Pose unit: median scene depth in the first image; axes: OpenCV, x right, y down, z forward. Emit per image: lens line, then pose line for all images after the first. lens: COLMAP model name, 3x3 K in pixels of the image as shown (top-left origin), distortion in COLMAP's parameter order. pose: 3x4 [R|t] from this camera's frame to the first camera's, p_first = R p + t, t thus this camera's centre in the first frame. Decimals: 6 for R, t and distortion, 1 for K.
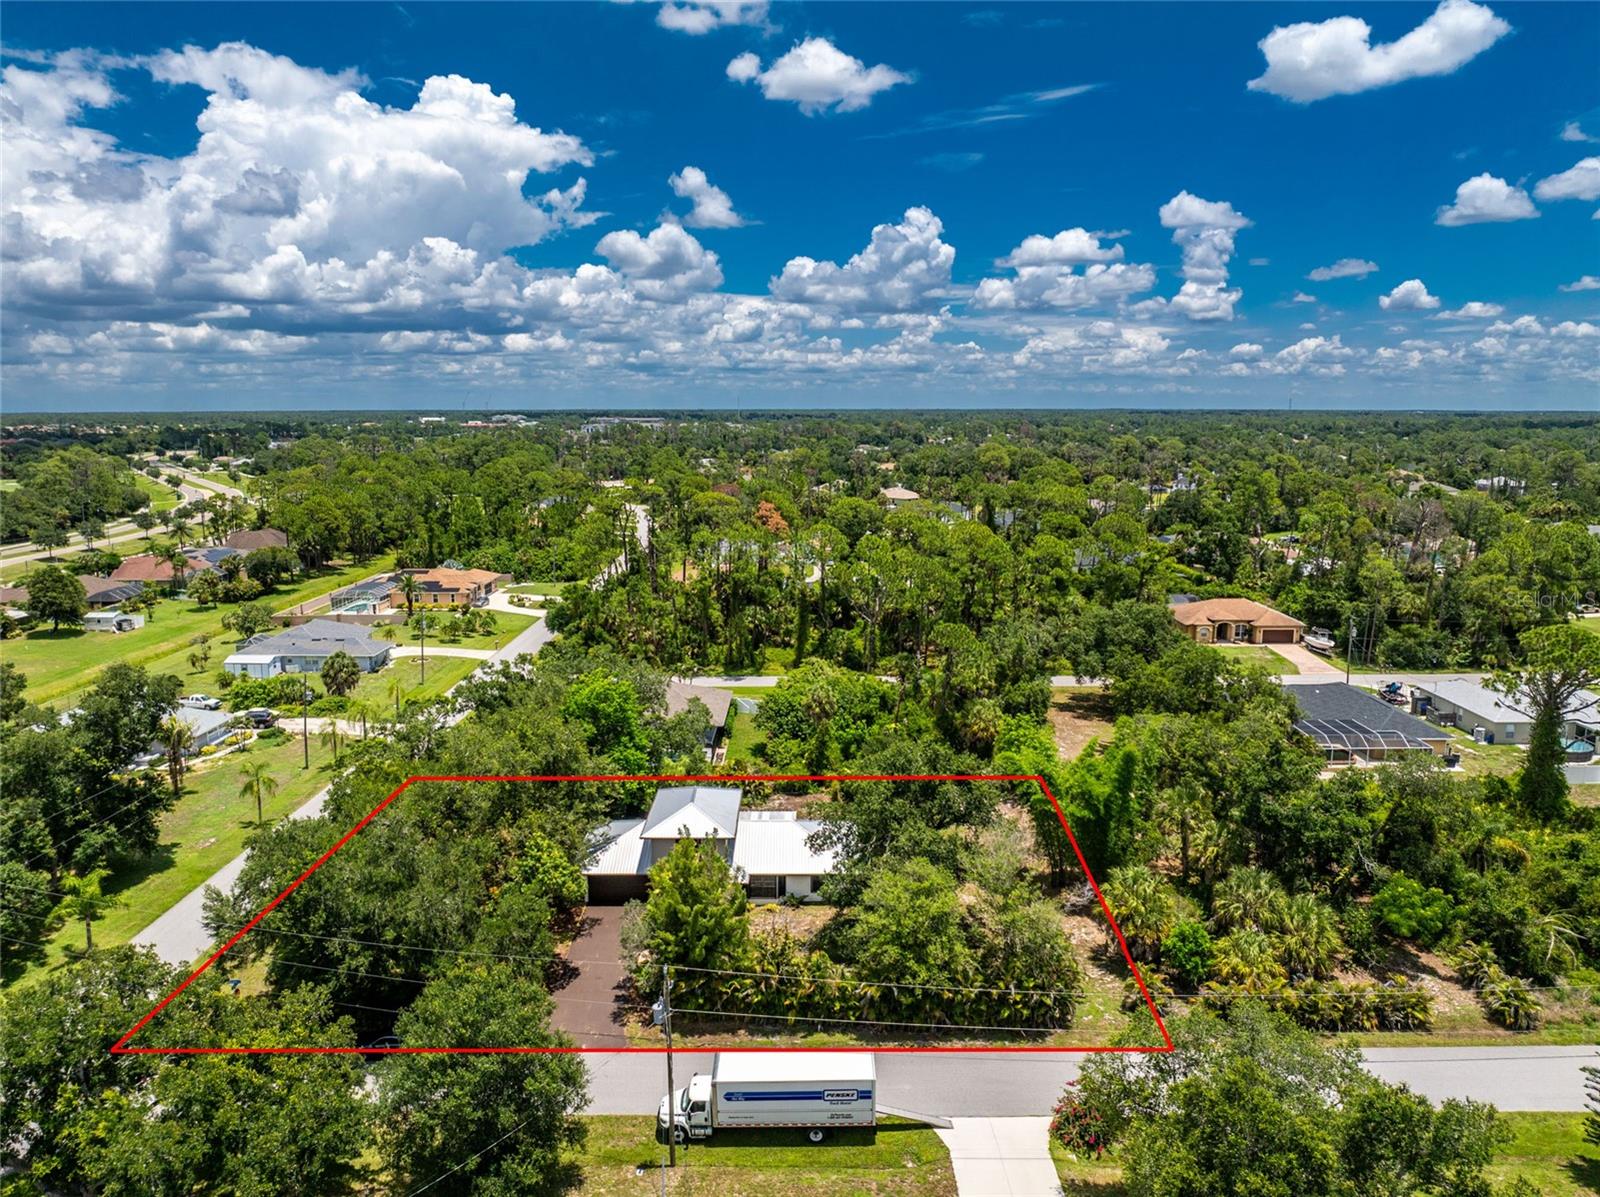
lens RADIAL K [[1130.9, 0, 799.1], [0, 1130.9, 591.7], [0, 0, 1]] dist [-0.057733, 0.025088]
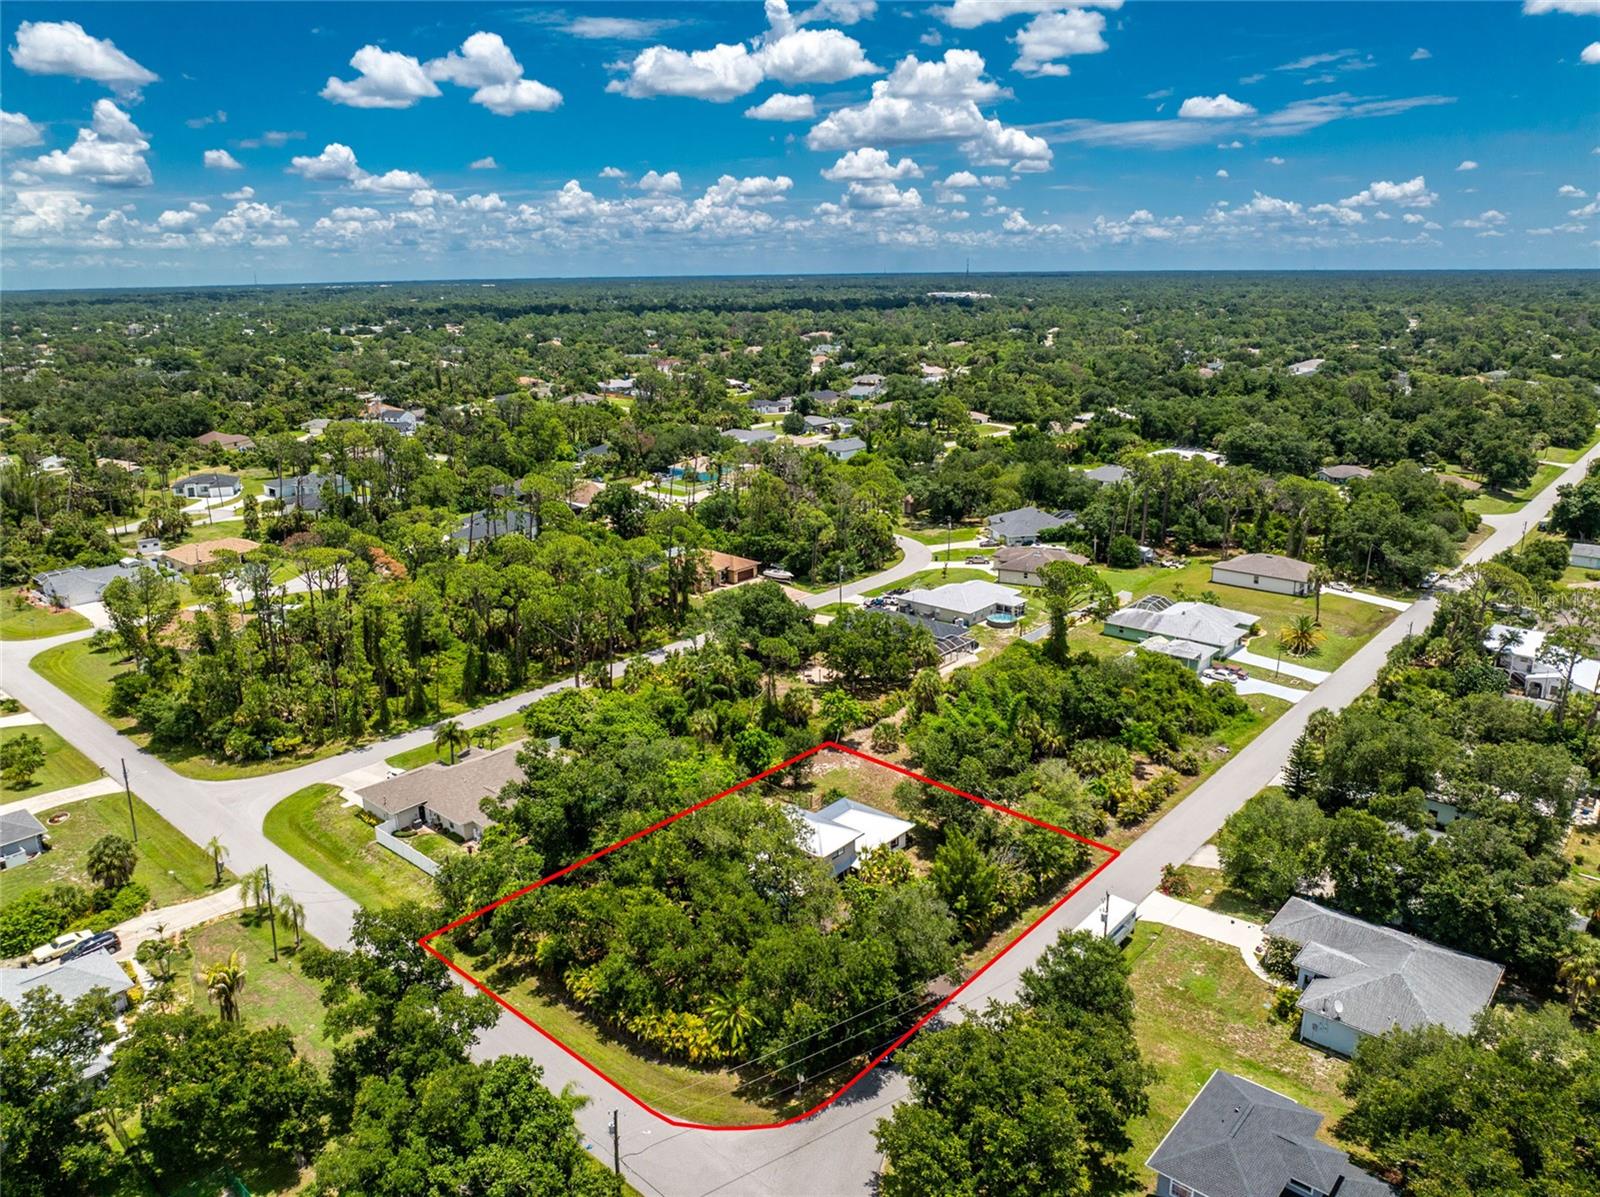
lens RADIAL K [[1140.1, 0, 803.1], [0, 1140.1, 571.2], [0, 0, 1]] dist [-0.068555, 0.044695]
pose [[0.647525, -0.201281, 0.734982, -0.744082], [0.133216, 0.979534, 0.150889, -0.227257], [-0.750310, 0.000207, 0.661086, 0.071042]]
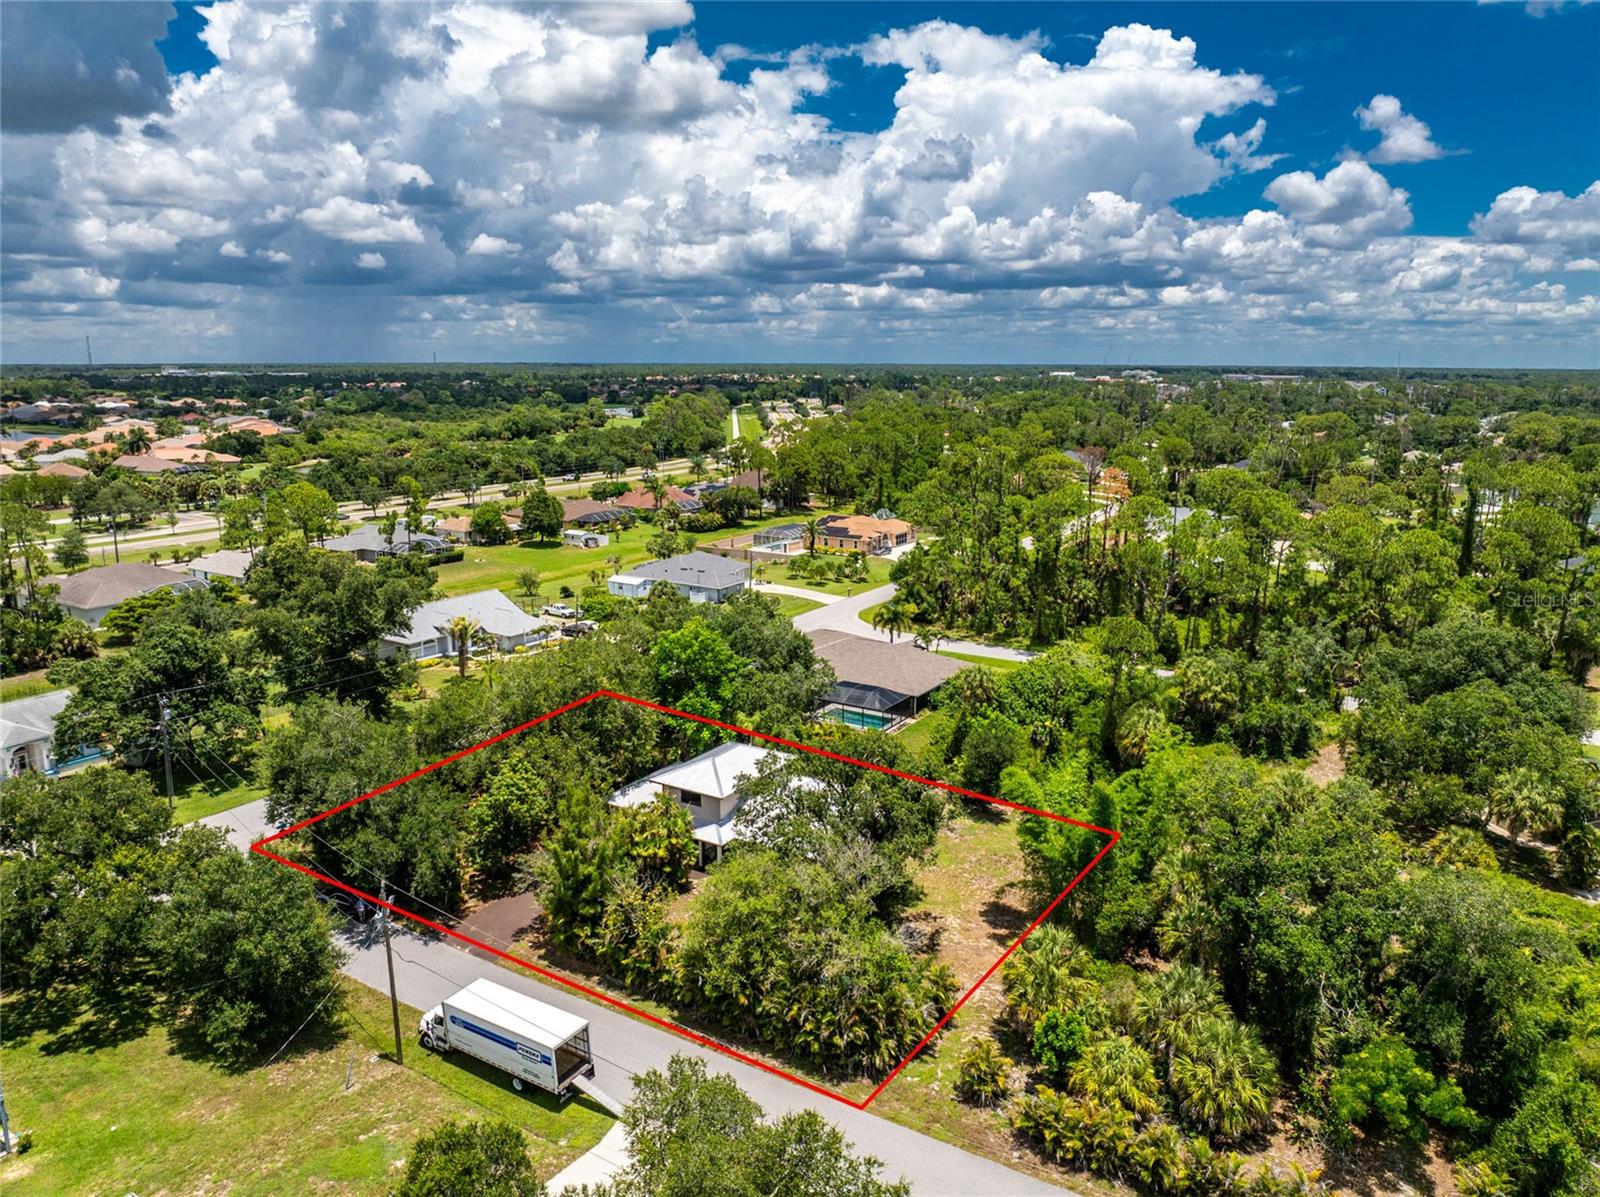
lens RADIAL K [[1123.1, 0, 797.0], [0, 1123.1, 589.7], [0, 0, 1]] dist [-0.046184, 0.016373]
pose [[0.848519, 0.106868, -0.518262, 0.334082], [-0.086814, 0.994238, 0.062882, -0.023049], [0.521996, -0.008364, 0.852907, 0.127004]]
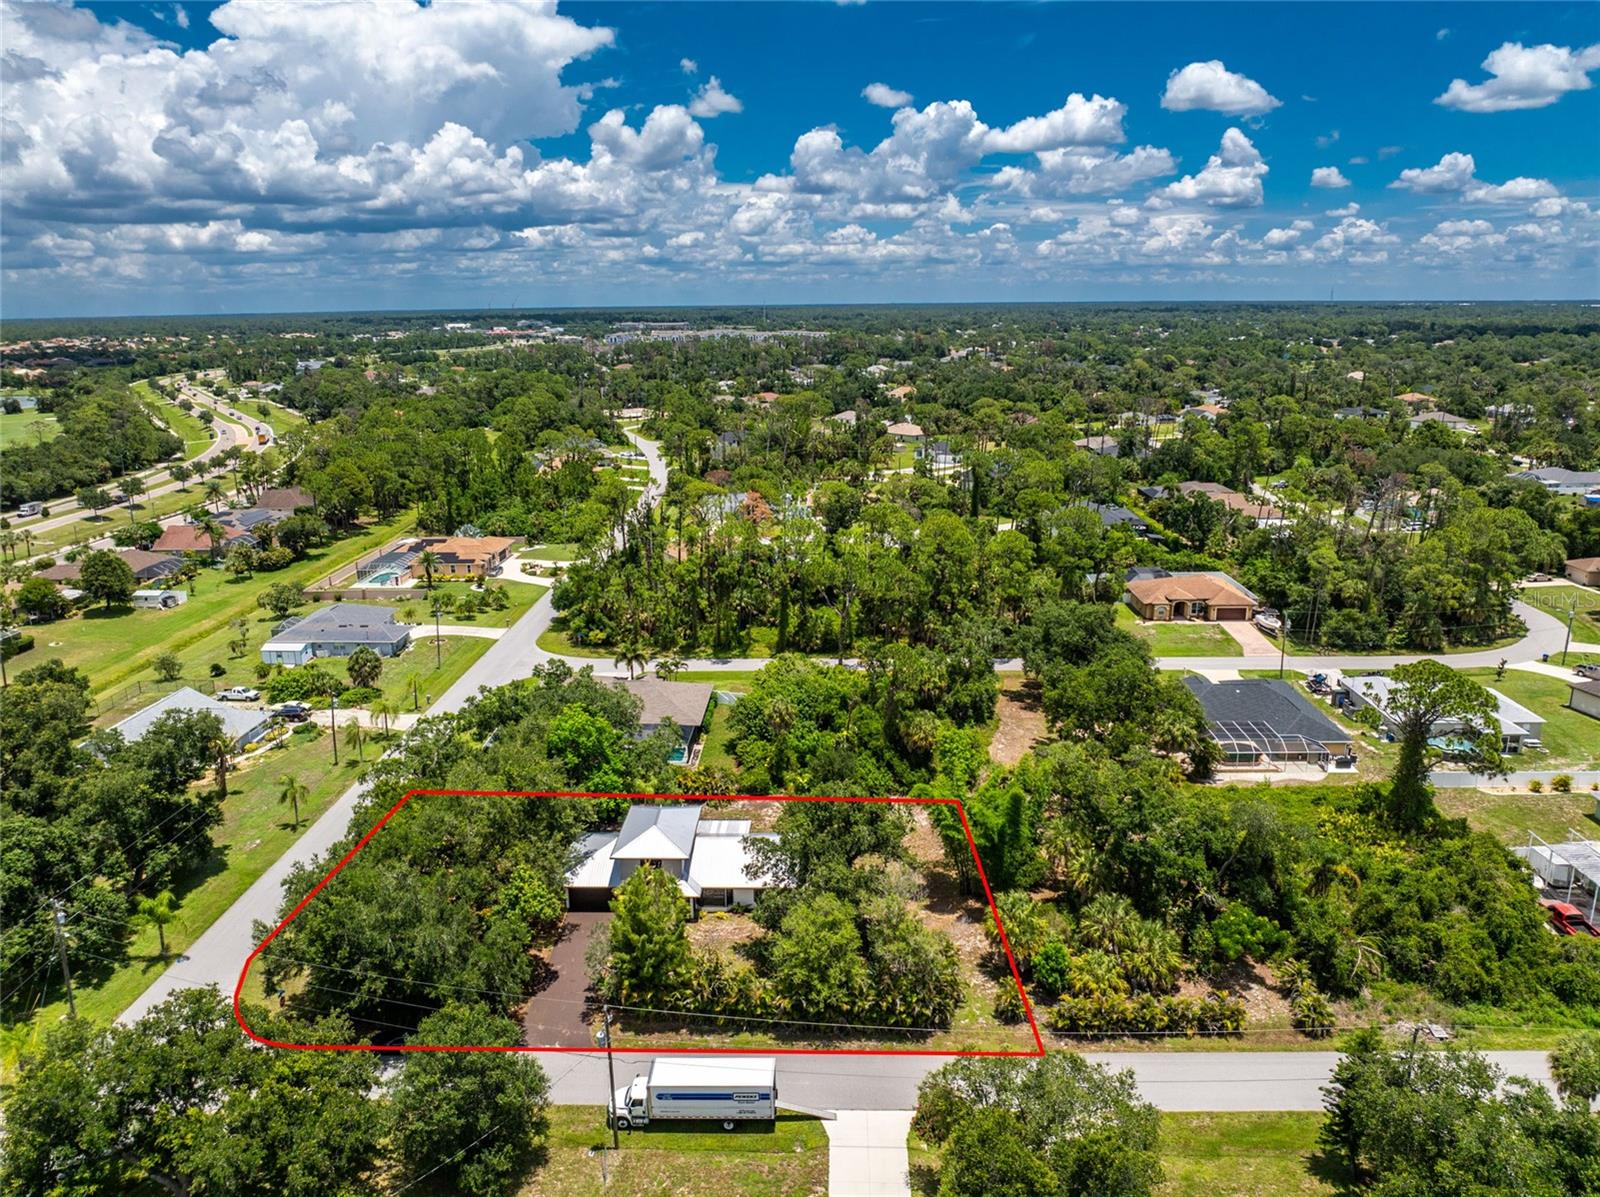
lens RADIAL K [[1130.9, 0, 799.1], [0, 1130.9, 591.7], [0, 0, 1]] dist [-0.057733, 0.025088]
pose [[0.999600, -0.004421, -0.027945, 0.063755], [0.006928, 0.995893, 0.090269, -0.115133], [0.027432, -0.090426, 0.995525, -0.108335]]
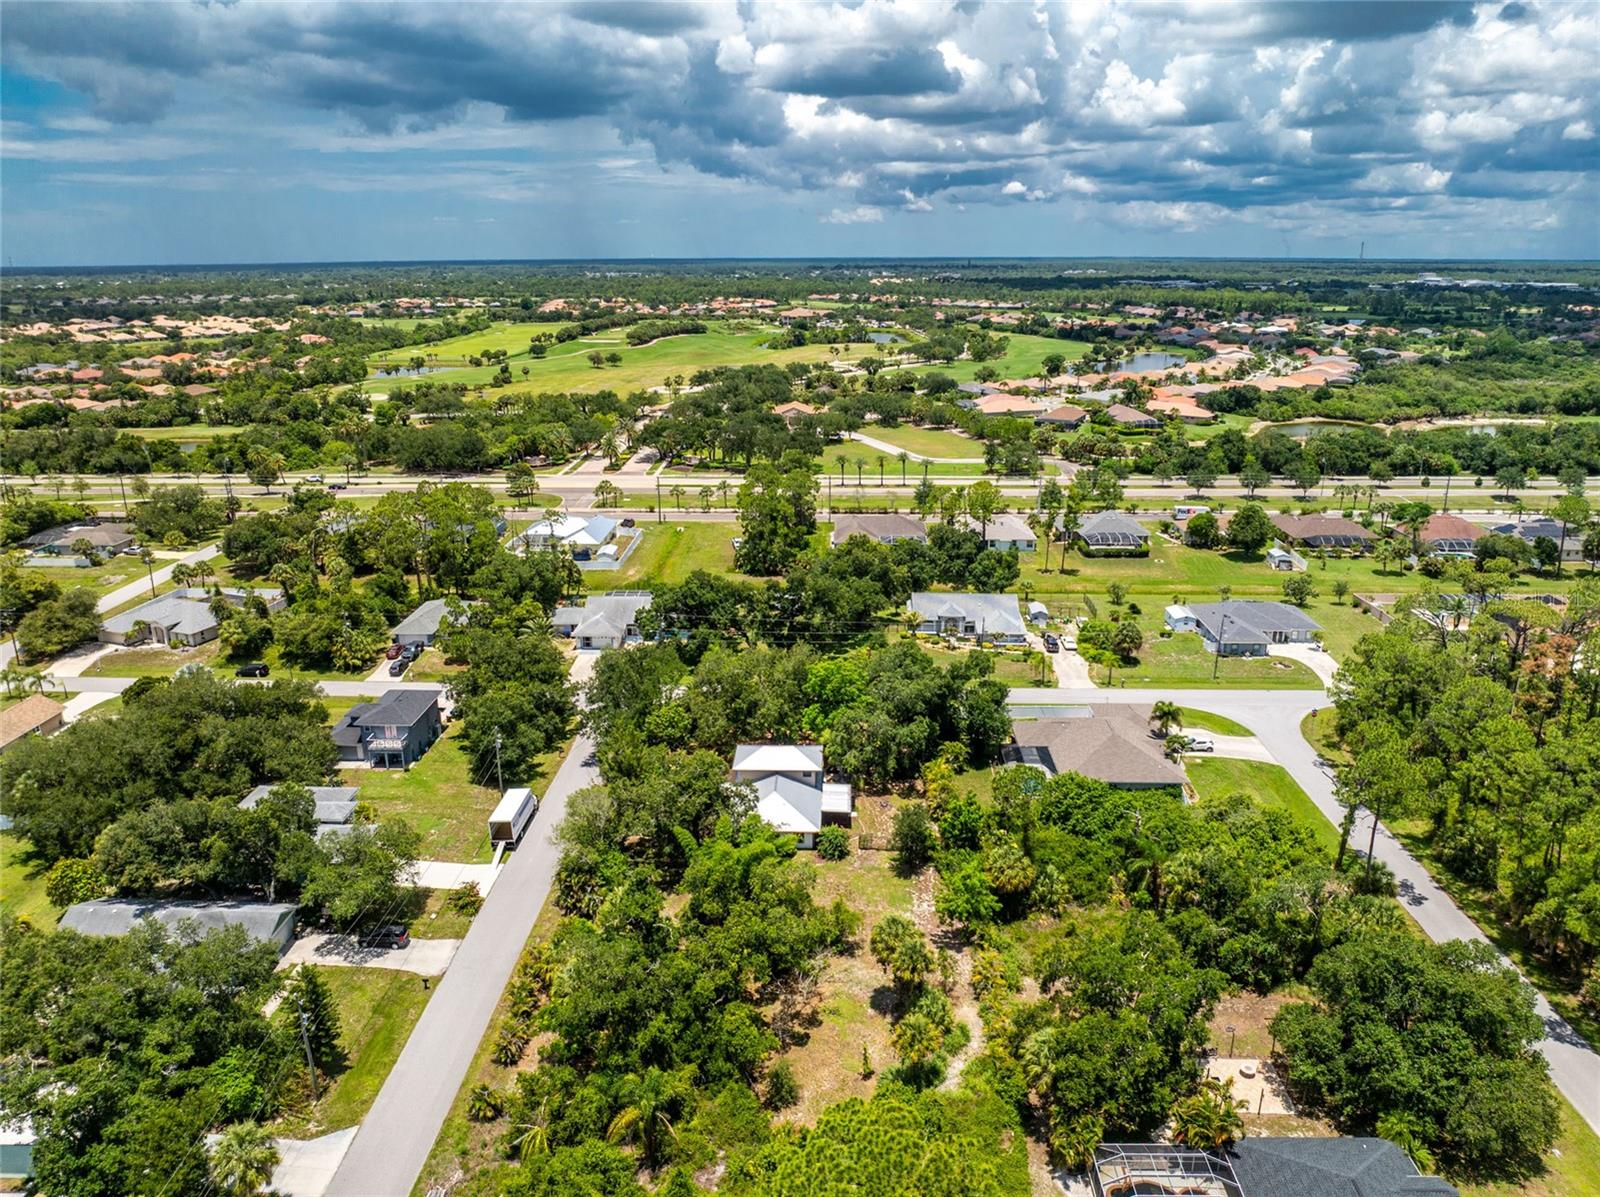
lens RADIAL K [[1130.9, 0, 799.1], [0, 1130.9, 591.7], [0, 0, 1]] dist [-0.057733, 0.025088]
pose [[-0.021121, 0.288890, -0.957129, 0.944192], [-0.155442, 0.944752, 0.288585, -0.335956], [0.987619, 0.154873, 0.024952, 0.685118]]
